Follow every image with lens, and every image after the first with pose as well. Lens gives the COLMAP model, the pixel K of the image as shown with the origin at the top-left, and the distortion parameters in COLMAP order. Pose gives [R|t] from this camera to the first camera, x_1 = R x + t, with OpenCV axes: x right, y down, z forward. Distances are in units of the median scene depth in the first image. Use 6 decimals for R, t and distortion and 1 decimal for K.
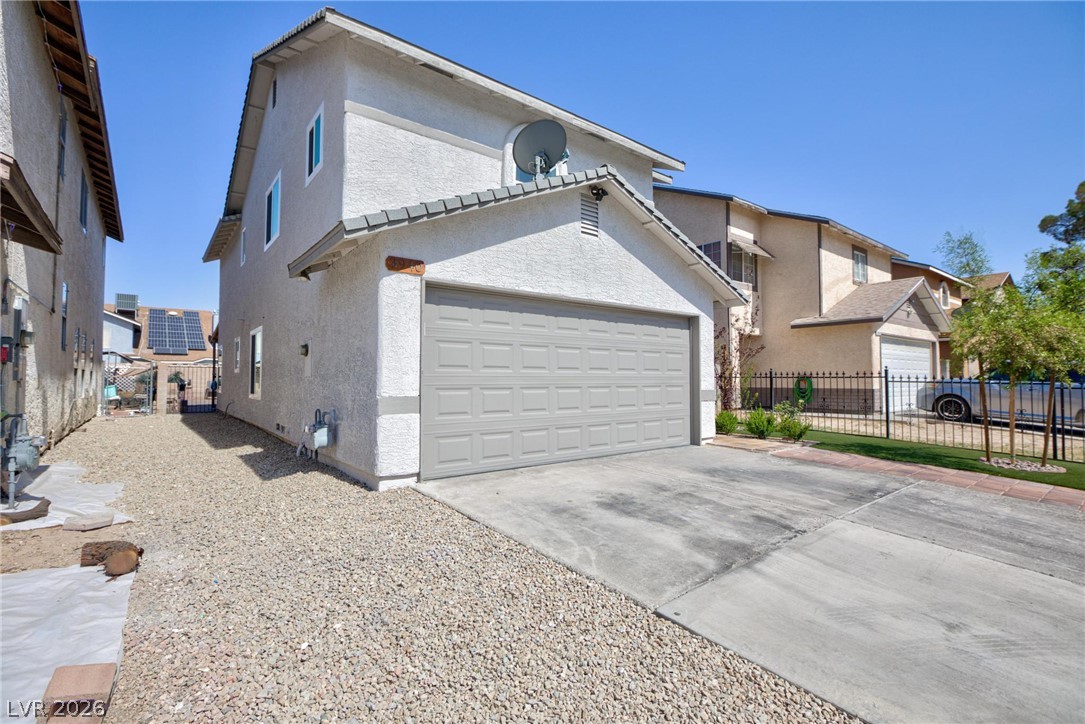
lens RADIAL K [[505.2, 0, 543.4], [0, 505.2, 365.0], [0, 0, 1]] dist [-0.015236, 0.000400]
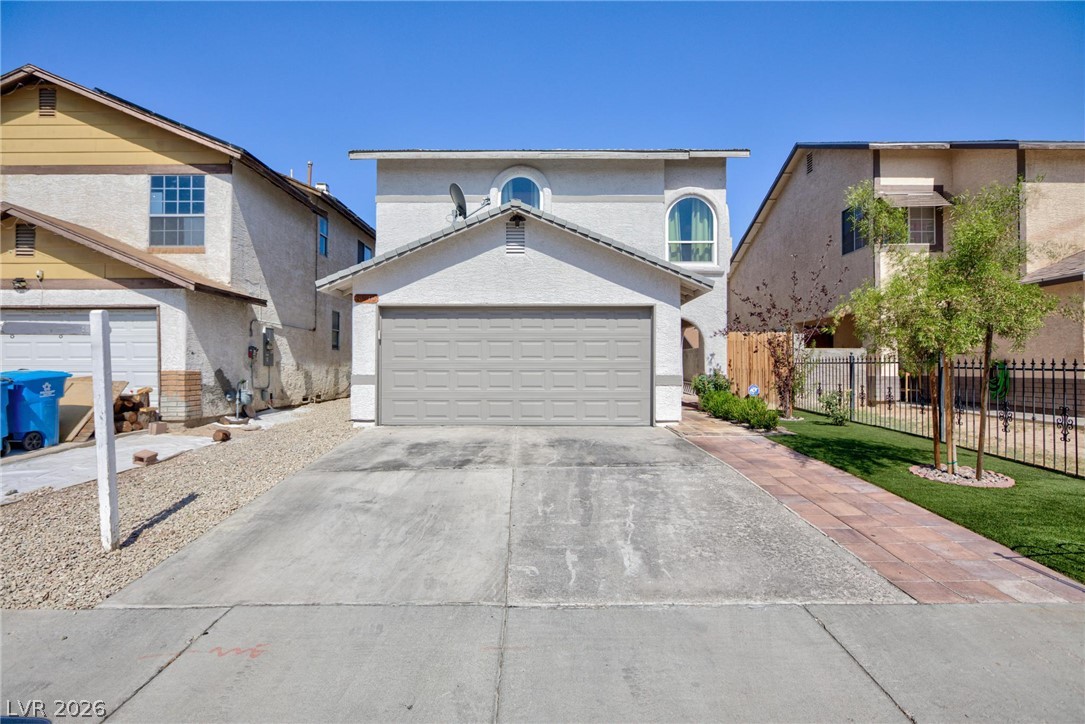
lens RADIAL K [[540.7, 0, 544.2], [0, 540.7, 361.9], [0, 0, 1]] dist [-0.006855, -0.000213]
pose [[0.780198, -0.009360, -0.625463, 1.031623], [0.017168, 0.999832, 0.006453, 0.013202], [0.625297, -0.015773, 0.780227, -0.042797]]
